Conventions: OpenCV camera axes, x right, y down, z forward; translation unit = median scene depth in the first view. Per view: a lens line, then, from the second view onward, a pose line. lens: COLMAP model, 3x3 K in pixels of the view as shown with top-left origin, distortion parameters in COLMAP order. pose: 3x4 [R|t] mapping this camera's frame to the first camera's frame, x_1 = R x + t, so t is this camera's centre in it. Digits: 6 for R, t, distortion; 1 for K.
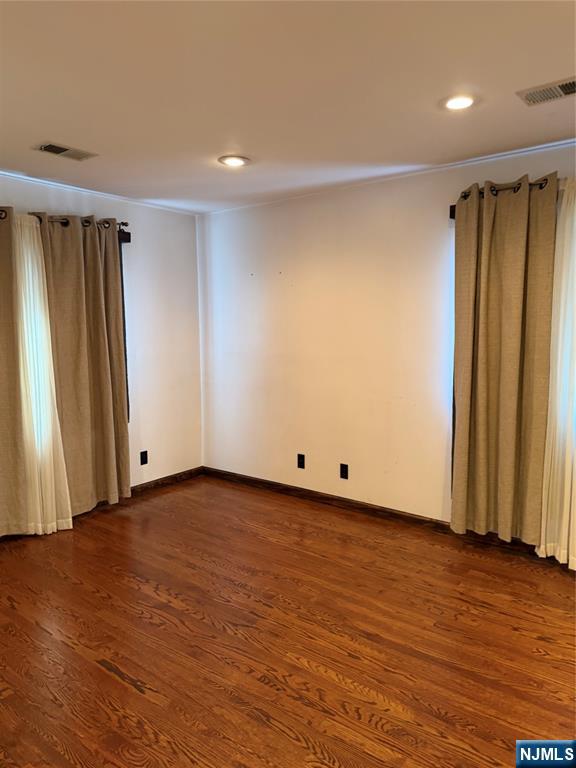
lens RADIAL K [[544.5, 0, 287.2], [0, 544.5, 384.3], [0, 0, 1]] dist [-0.003547, -0.005375]
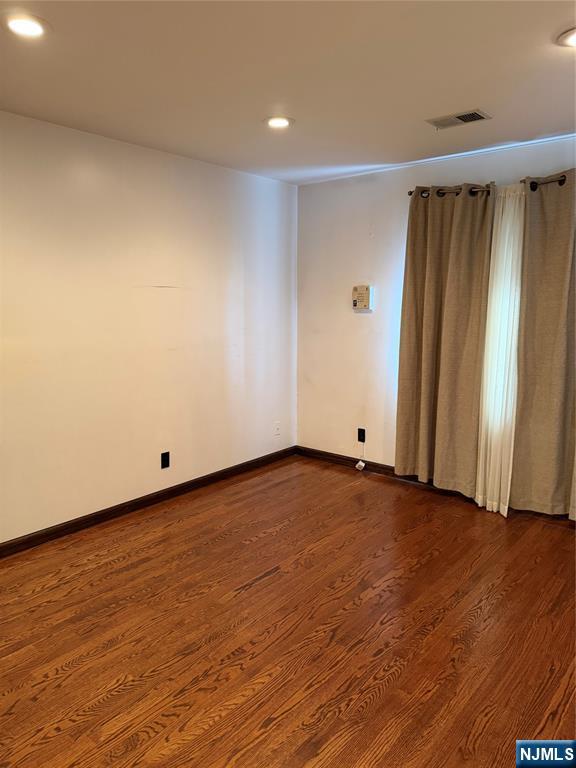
lens RADIAL K [[544.5, 0, 287.4], [0, 544.5, 384.5], [0, 0, 1]] dist [-0.003547, -0.005375]
pose [[-0.017787, 0.175479, -0.984322, 0.834996], [-0.126214, 0.976209, 0.176313, -0.130126], [0.991844, 0.127371, 0.004784, 0.979514]]
